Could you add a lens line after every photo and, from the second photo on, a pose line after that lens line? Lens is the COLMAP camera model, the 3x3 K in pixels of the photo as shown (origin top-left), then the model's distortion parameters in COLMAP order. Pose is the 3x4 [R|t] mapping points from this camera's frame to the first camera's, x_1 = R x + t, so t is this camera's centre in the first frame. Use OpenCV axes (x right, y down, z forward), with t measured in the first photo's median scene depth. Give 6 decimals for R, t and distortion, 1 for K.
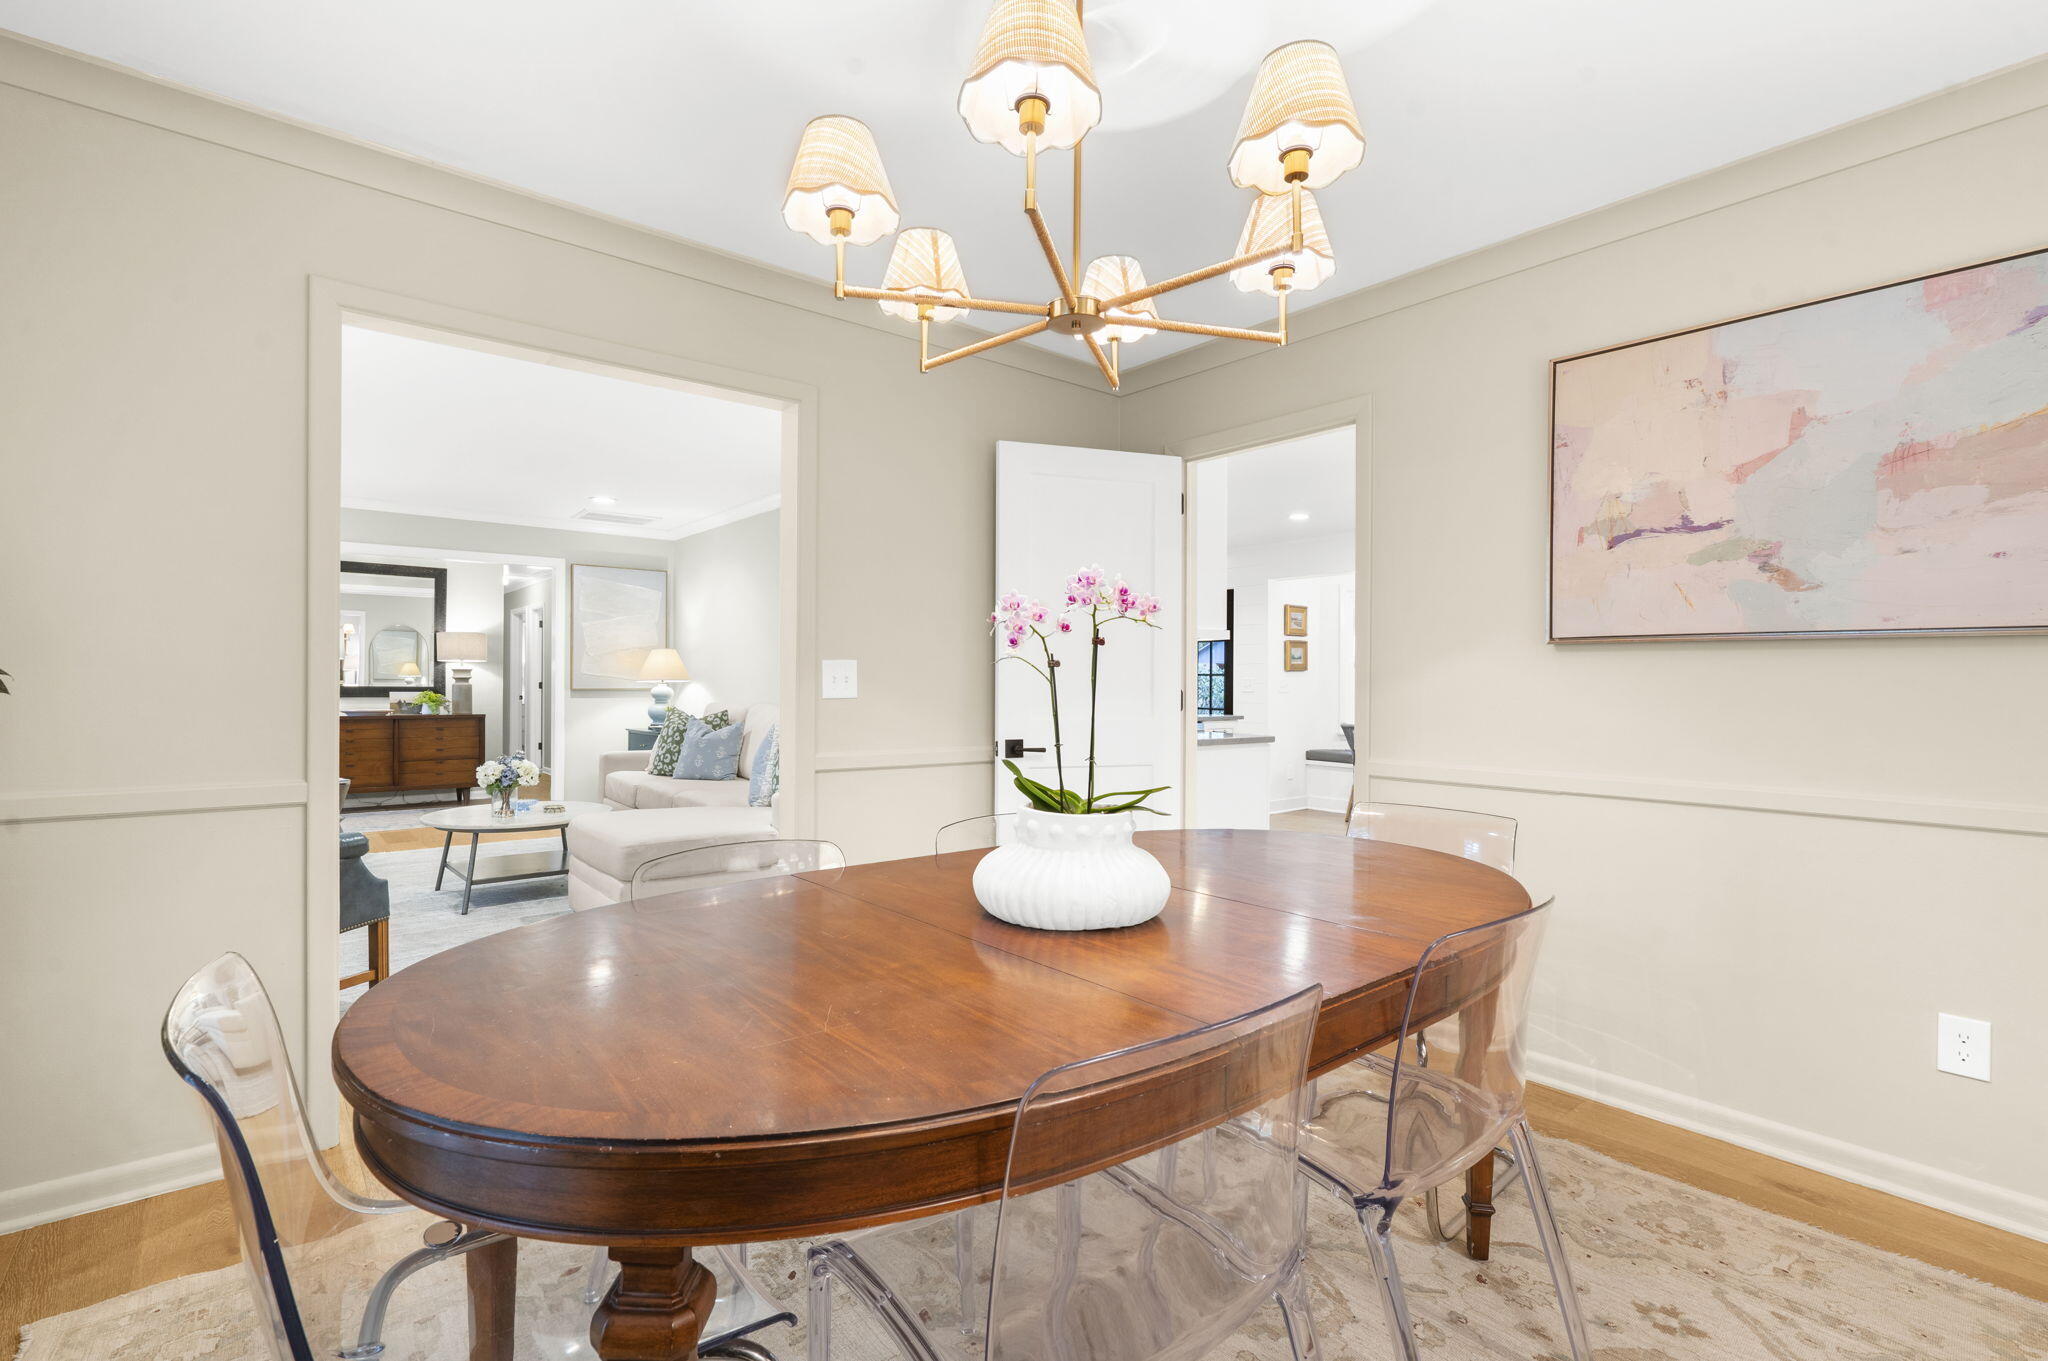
lens RADIAL K [[935.4, 0, 1014.2], [0, 935.4, 681.6], [0, 0, 1]] dist [-0.018085, 0.012685]
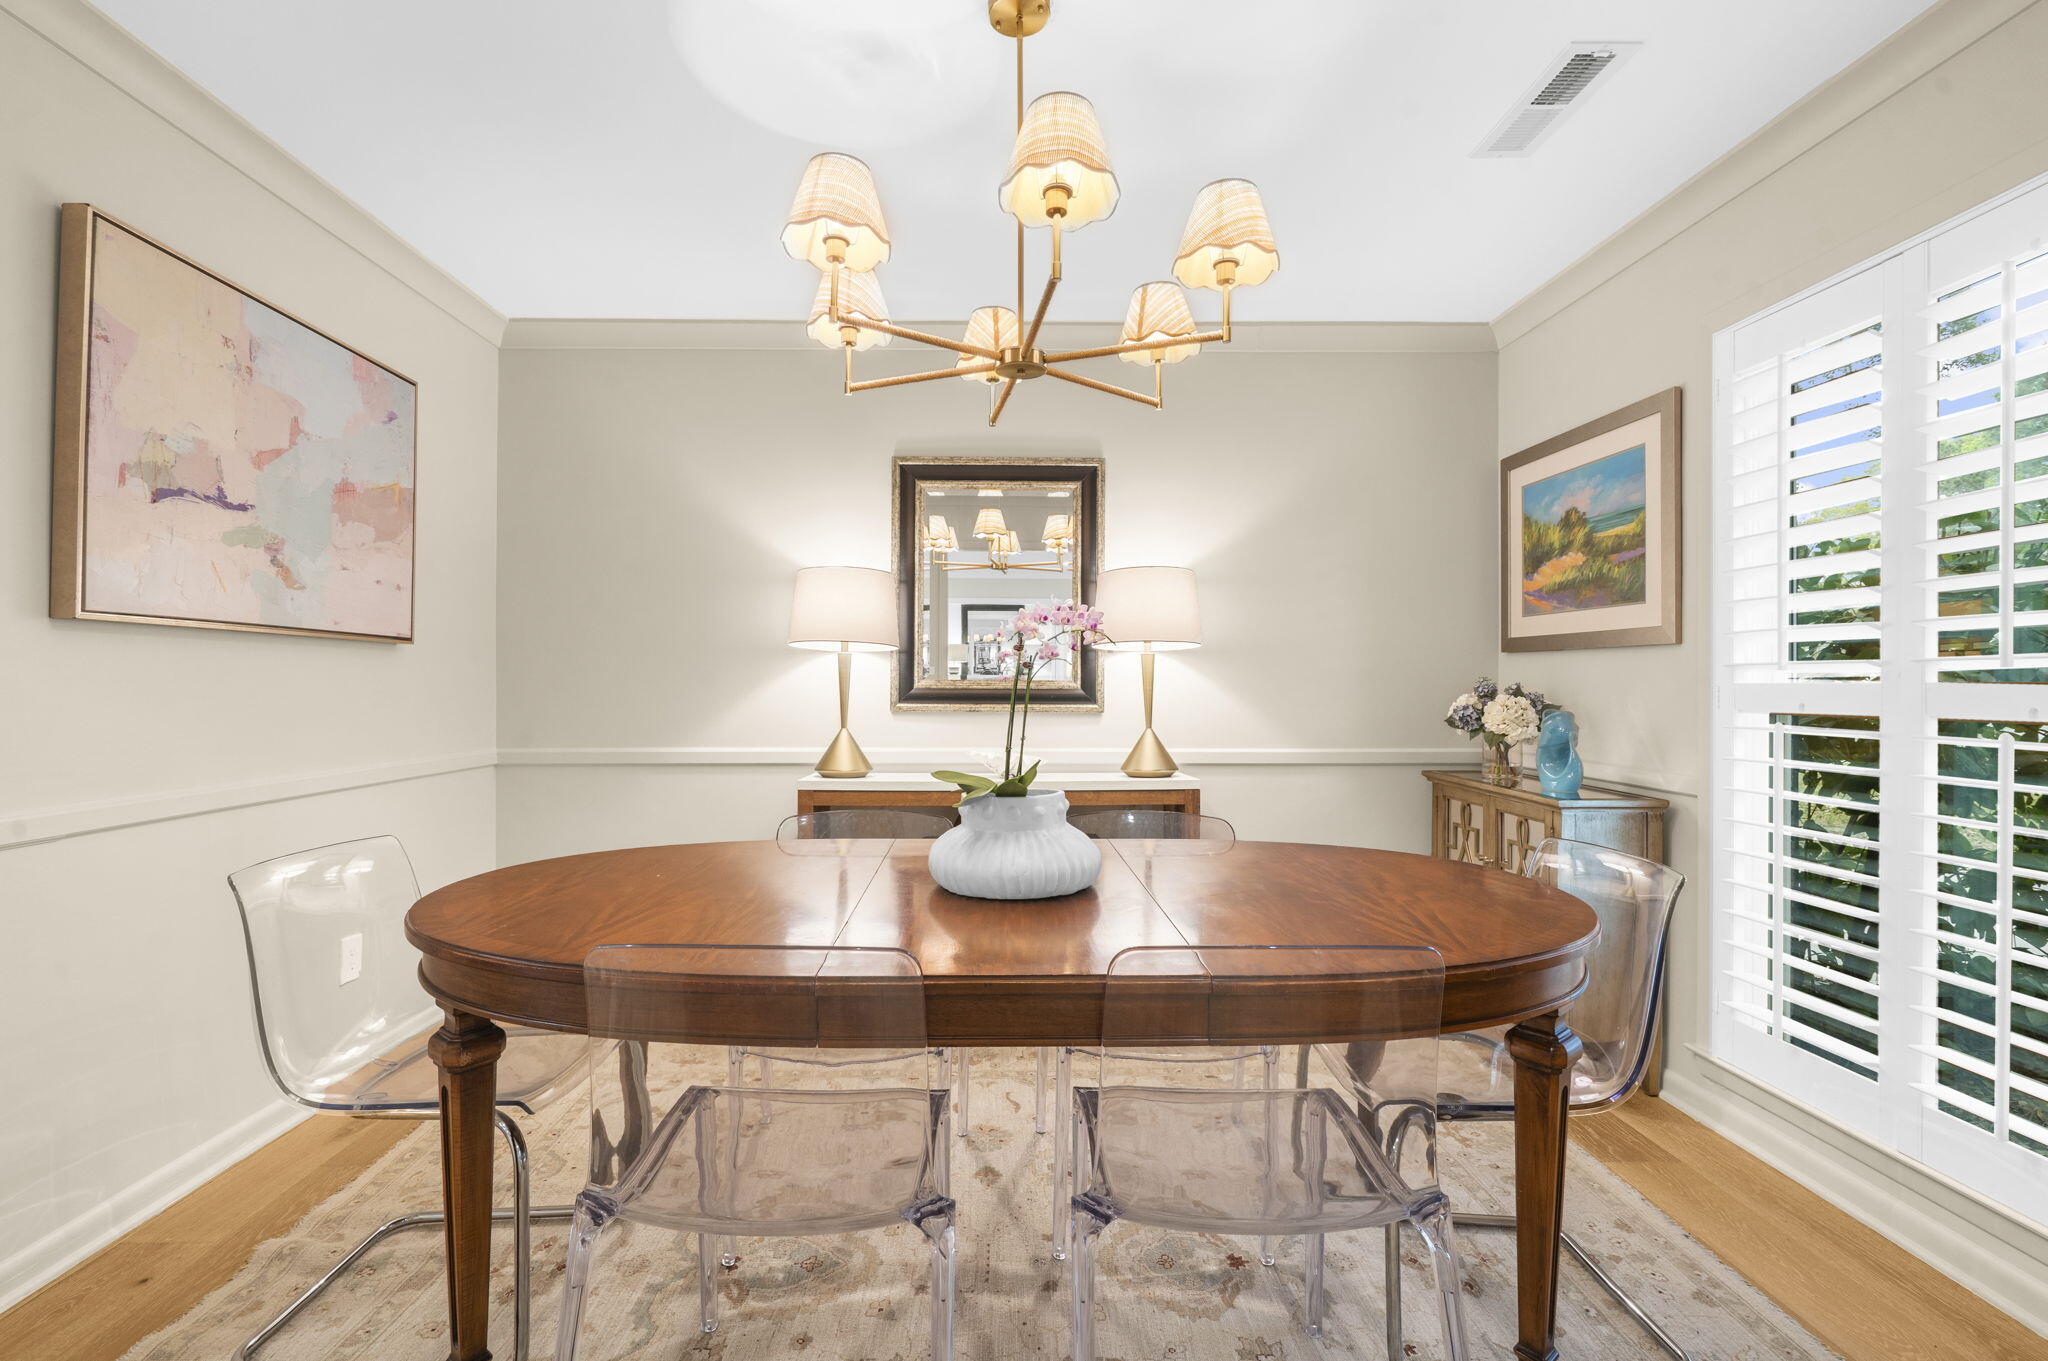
lens RADIAL K [[935.4, 0, 1014.2], [0, 935.4, 681.6], [0, 0, 1]] dist [-0.018085, 0.012685]
pose [[-0.789706, -0.005700, 0.613460, -0.445984], [-0.003691, 0.999983, 0.004541, -0.000070], [-0.613475, 0.001322, -0.789713, 1.310457]]
